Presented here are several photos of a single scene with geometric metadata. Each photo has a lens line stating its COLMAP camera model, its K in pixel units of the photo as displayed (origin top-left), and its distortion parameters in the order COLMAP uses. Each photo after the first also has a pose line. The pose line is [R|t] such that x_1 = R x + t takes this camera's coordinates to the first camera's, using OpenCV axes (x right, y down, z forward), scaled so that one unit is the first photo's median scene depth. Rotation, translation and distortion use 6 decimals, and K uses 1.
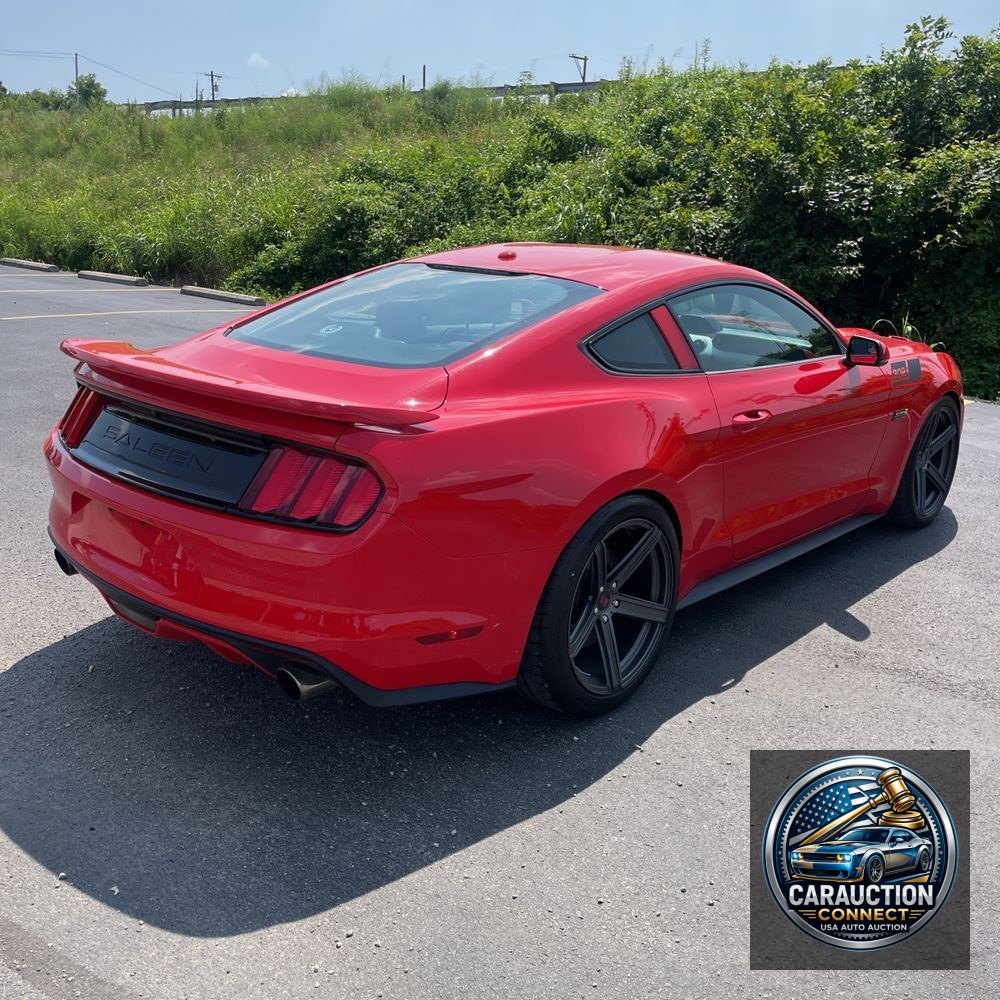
lens RADIAL K [[1013.1, 0, 498.1], [0, 1013.1, 488.7], [0, 0, 1]] dist [0.101669, -0.152684]
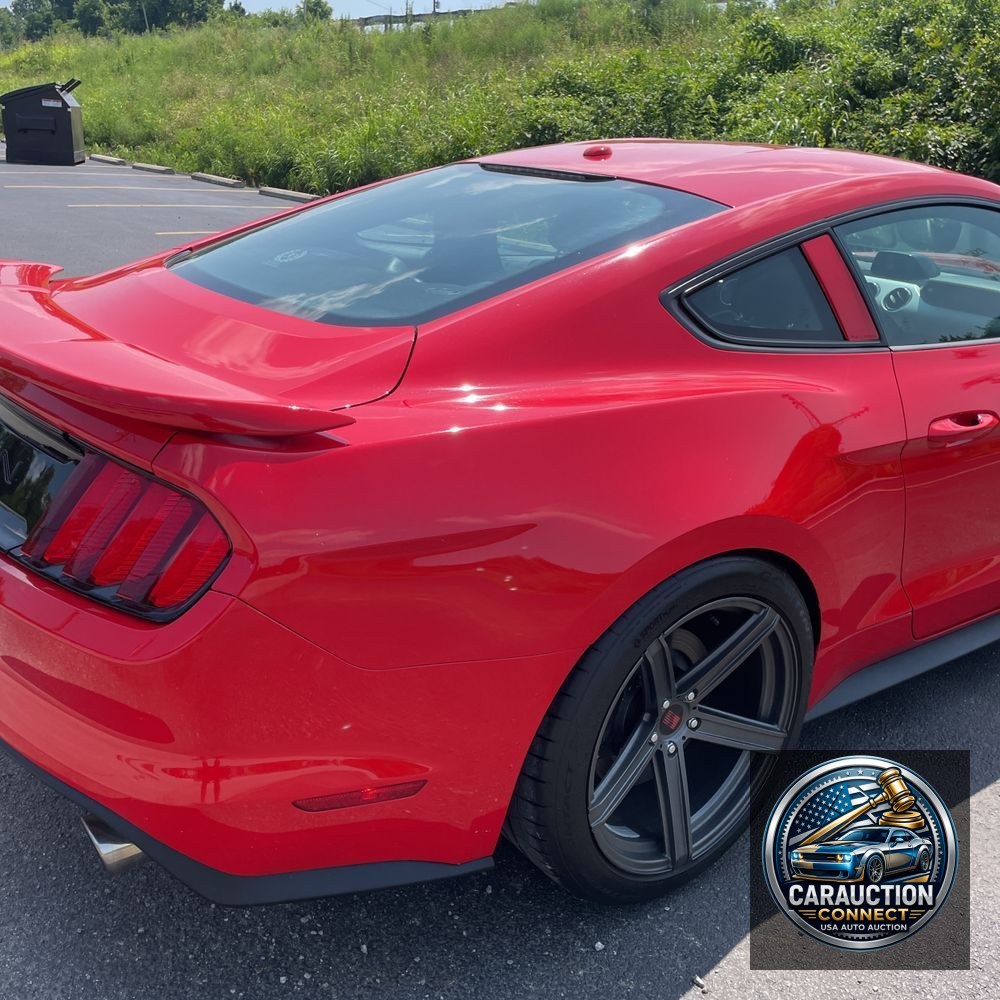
lens RADIAL K [[1016.2, 0, 489.7], [0, 1016.2, 490.7], [0, 0, 1]] dist [0.077295, -0.104120]
pose [[0.978218, 0.078427, -0.192196, 0.016264], [-0.064882, 0.995011, 0.075791, -0.010351], [0.197181, -0.061670, 0.978425, 0.059522]]
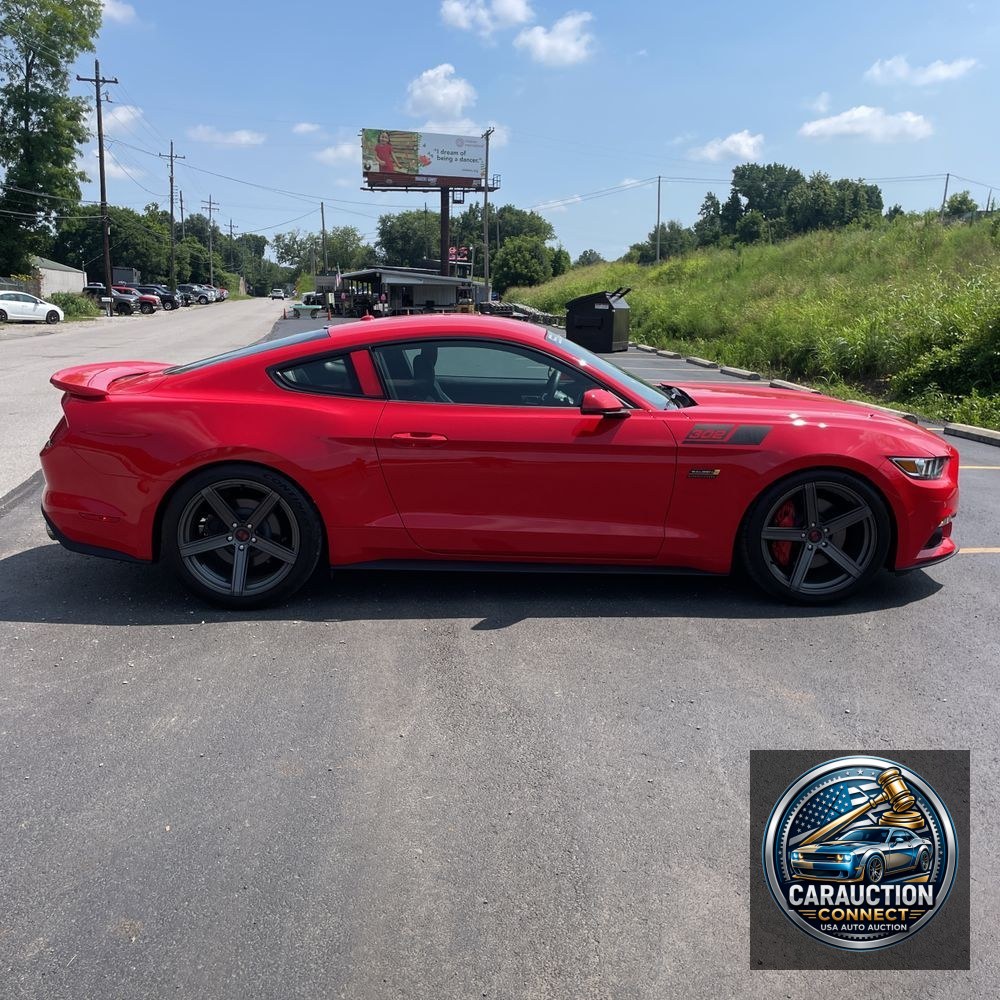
lens RADIAL K [[1013.1, 0, 498.1], [0, 1013.1, 488.7], [0, 0, 1]] dist [0.101669, -0.152684]
pose [[0.693119, 0.108809, -0.712563, 0.234487], [-0.182921, 0.982733, -0.027866, 0.003002], [0.697227, 0.149657, 0.701054, 0.027831]]
